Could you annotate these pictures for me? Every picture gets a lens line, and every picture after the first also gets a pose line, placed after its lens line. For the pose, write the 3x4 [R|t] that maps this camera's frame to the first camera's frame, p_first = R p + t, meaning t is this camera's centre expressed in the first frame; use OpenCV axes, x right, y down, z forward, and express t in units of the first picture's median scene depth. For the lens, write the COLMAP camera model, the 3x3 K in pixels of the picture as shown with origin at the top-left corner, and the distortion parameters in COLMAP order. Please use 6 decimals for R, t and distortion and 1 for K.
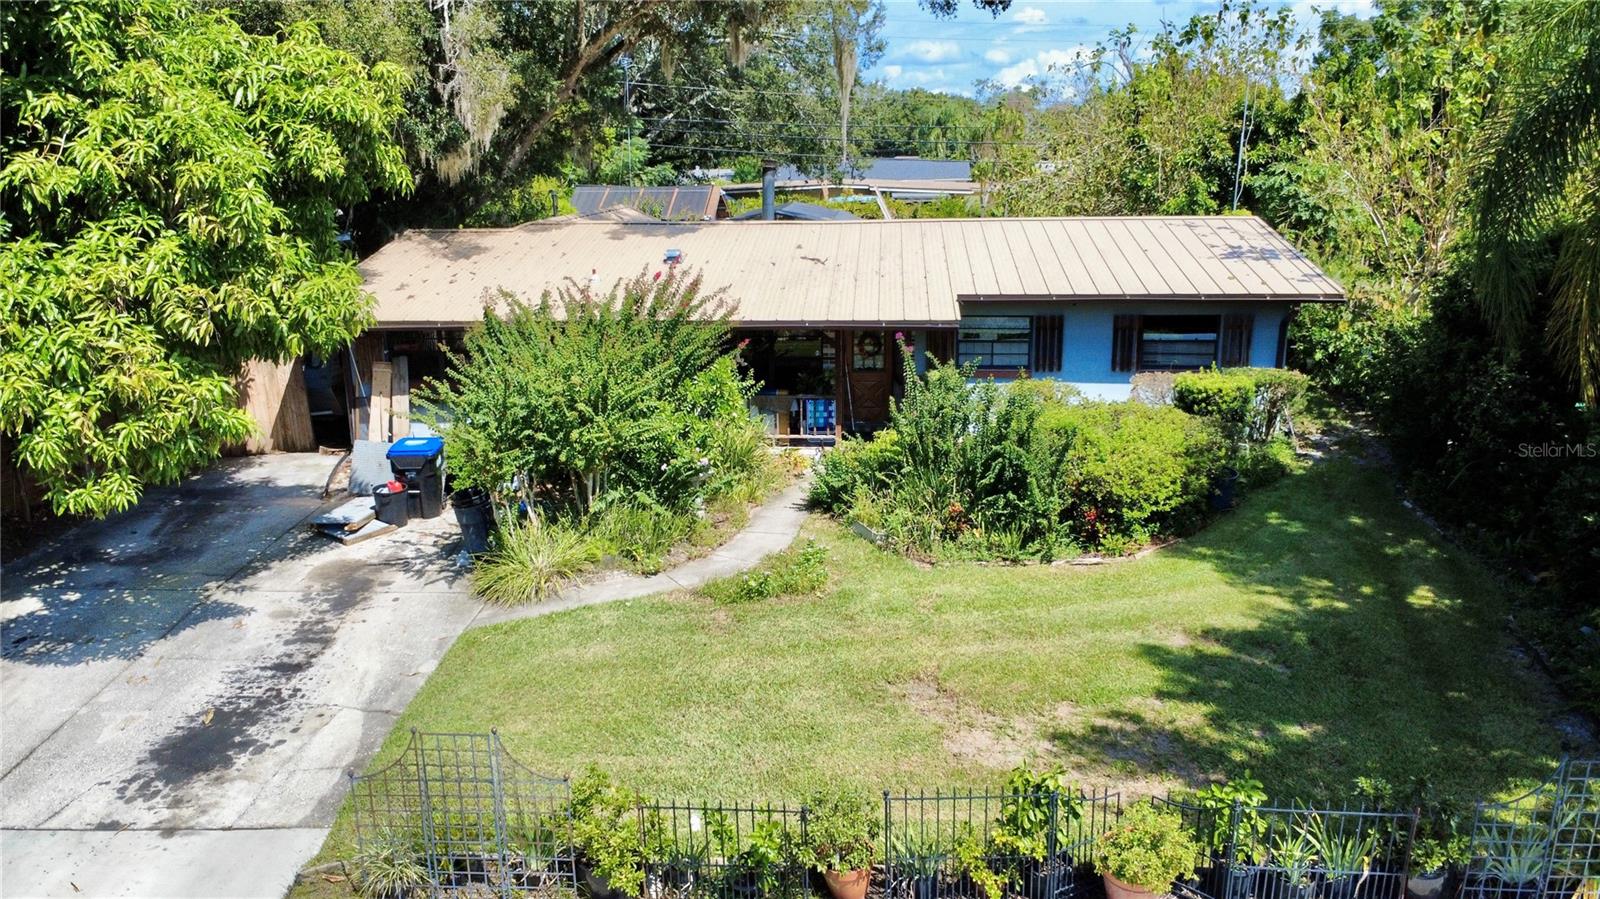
lens RADIAL K [[1090.2, 0, 800.0], [0, 1090.2, 449.5], [0, 0, 1]] dist [-0.005903, -0.001323]
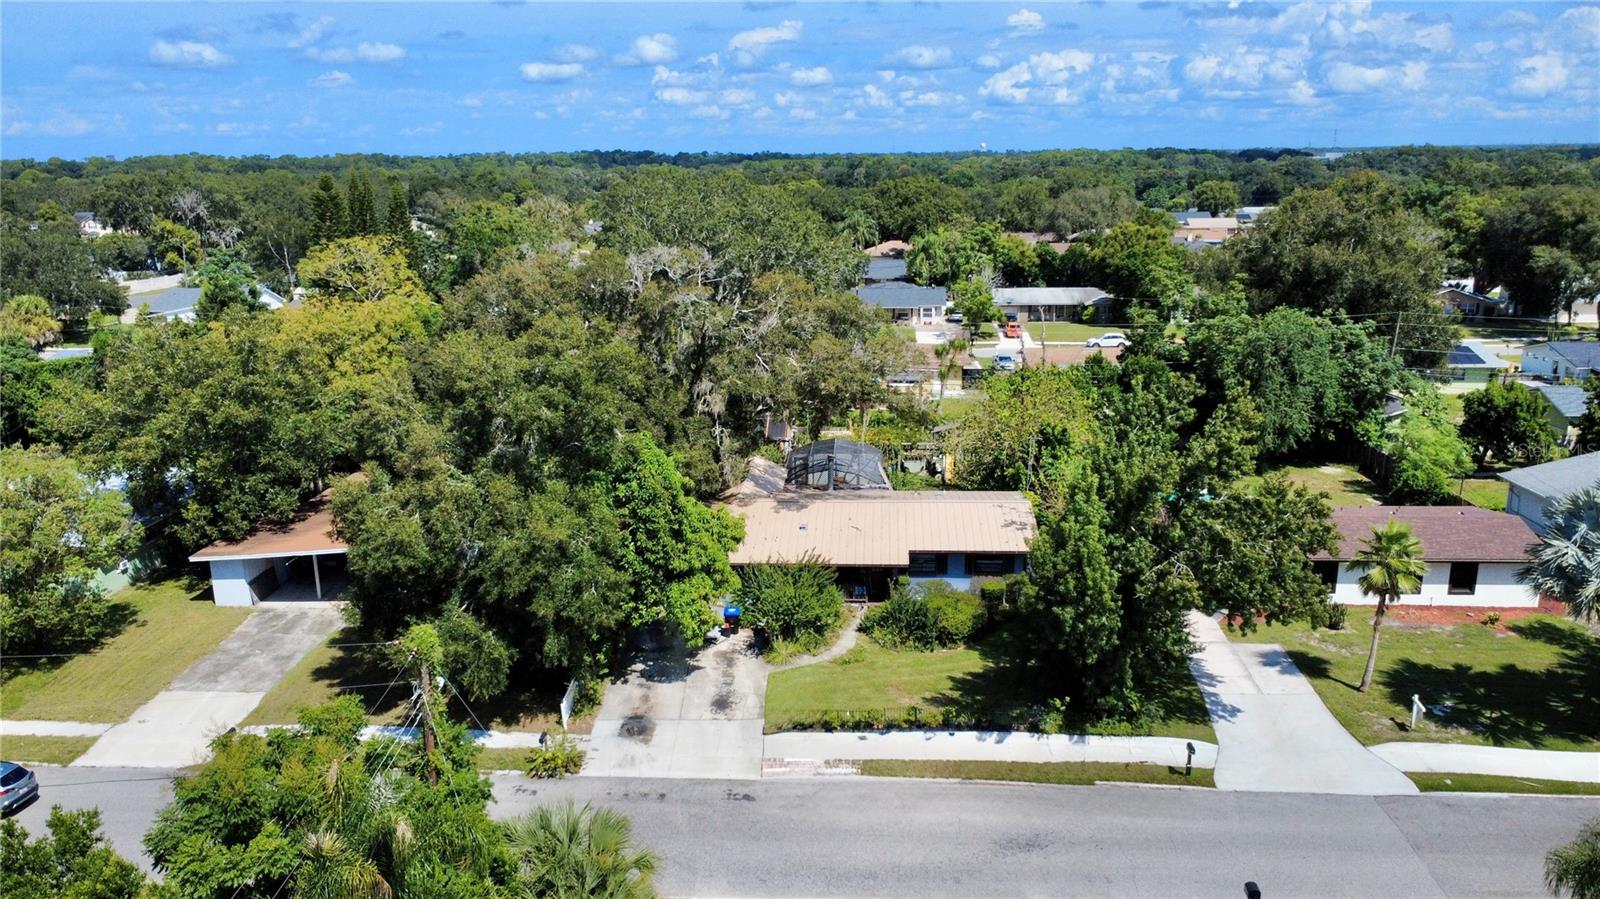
lens RADIAL K [[1126.7, 0, 800.0], [0, 1126.7, 449.5], [0, 0, 1]] dist [-0.126810, -0.000404]
pose [[0.999972, -0.001318, 0.007335, -0.204643], [0.001276, 0.999983, 0.005694, -0.538411], [-0.007342, -0.005685, 0.999957, -2.450204]]
